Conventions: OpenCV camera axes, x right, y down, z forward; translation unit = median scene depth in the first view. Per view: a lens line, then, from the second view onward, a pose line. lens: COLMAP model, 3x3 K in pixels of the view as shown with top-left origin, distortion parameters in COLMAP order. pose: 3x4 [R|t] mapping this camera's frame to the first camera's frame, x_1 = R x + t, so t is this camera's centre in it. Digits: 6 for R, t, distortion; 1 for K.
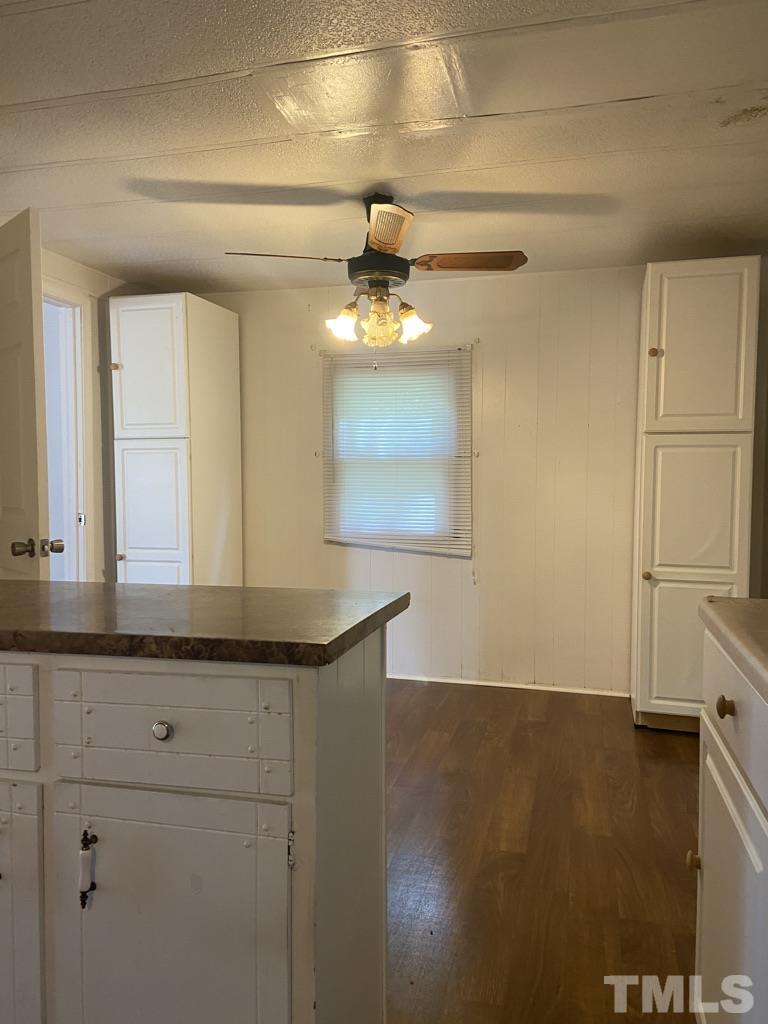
lens RADIAL K [[788.0, 0, 388.2], [0, 788.0, 519.5], [0, 0, 1]] dist [0.077244, -0.109233]
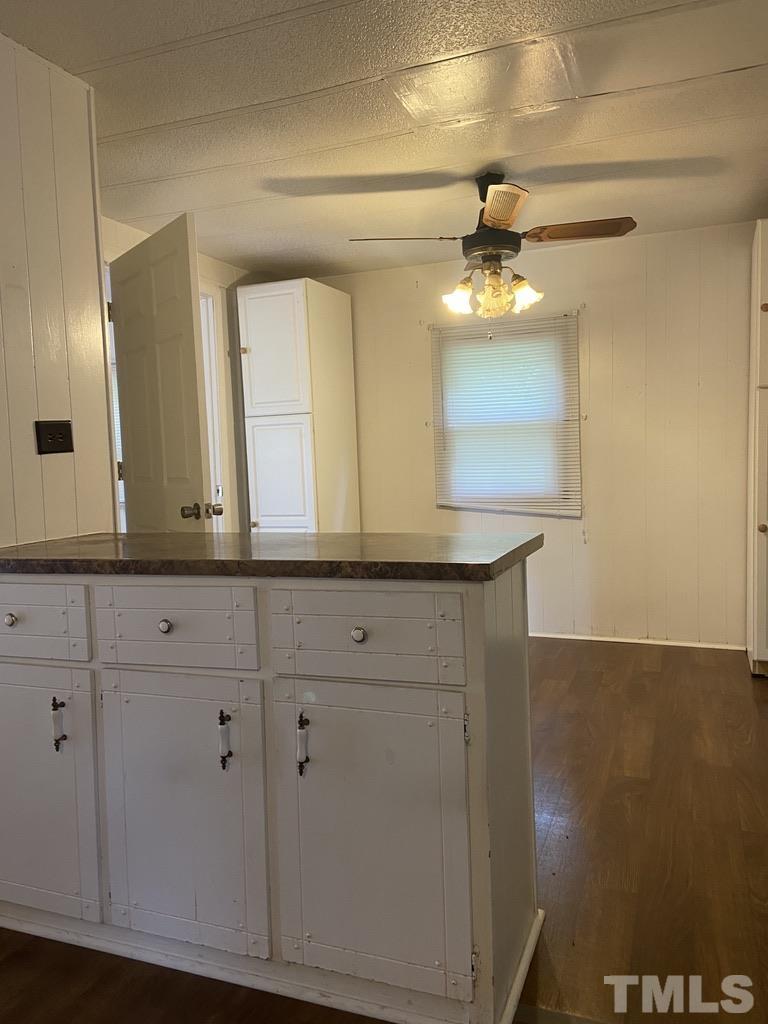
lens RADIAL K [[788.0, 0, 381.0], [0, 788.0, 514.5], [0, 0, 1]] dist [0.077244, -0.109233]
pose [[0.991566, -0.024656, -0.127239, -0.035900], [0.027870, 0.999334, 0.023543, 0.019502], [0.126574, -0.026891, 0.991593, -0.095104]]
